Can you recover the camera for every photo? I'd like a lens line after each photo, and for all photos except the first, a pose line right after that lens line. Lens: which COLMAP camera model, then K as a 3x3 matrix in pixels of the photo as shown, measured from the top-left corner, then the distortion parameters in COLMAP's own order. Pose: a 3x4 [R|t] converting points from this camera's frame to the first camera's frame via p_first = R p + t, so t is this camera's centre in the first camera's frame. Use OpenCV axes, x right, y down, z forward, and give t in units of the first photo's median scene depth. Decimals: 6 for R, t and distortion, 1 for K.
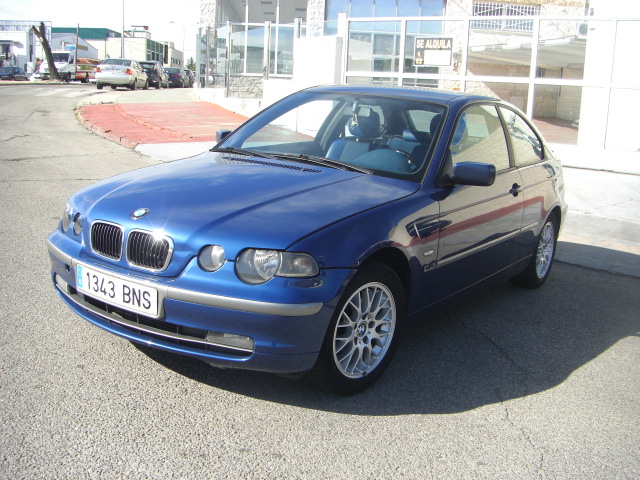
lens RADIAL K [[775.7, 0, 320.0], [0, 775.7, 240.0], [0, 0, 1]] dist [-0.192537, 0.055786]
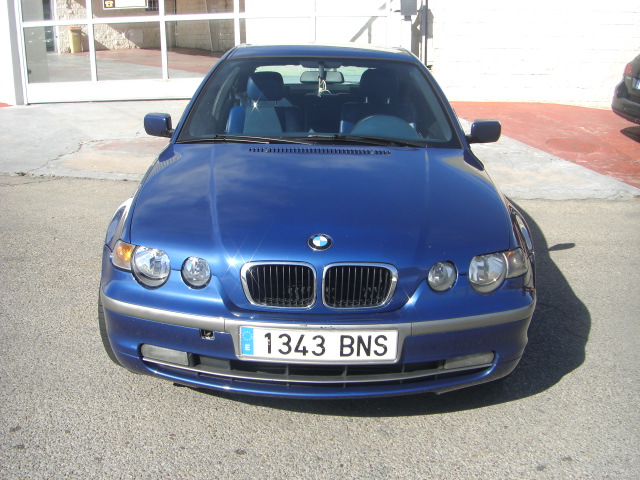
lens RADIAL K [[775.7, 0, 320.0], [0, 775.7, 240.0], [0, 0, 1]] dist [-0.192537, 0.055786]
pose [[0.815061, -0.207010, 0.541131, -0.683347], [0.154116, 0.977806, 0.141928, -0.153675], [-0.558501, -0.032283, 0.828875, 0.354701]]
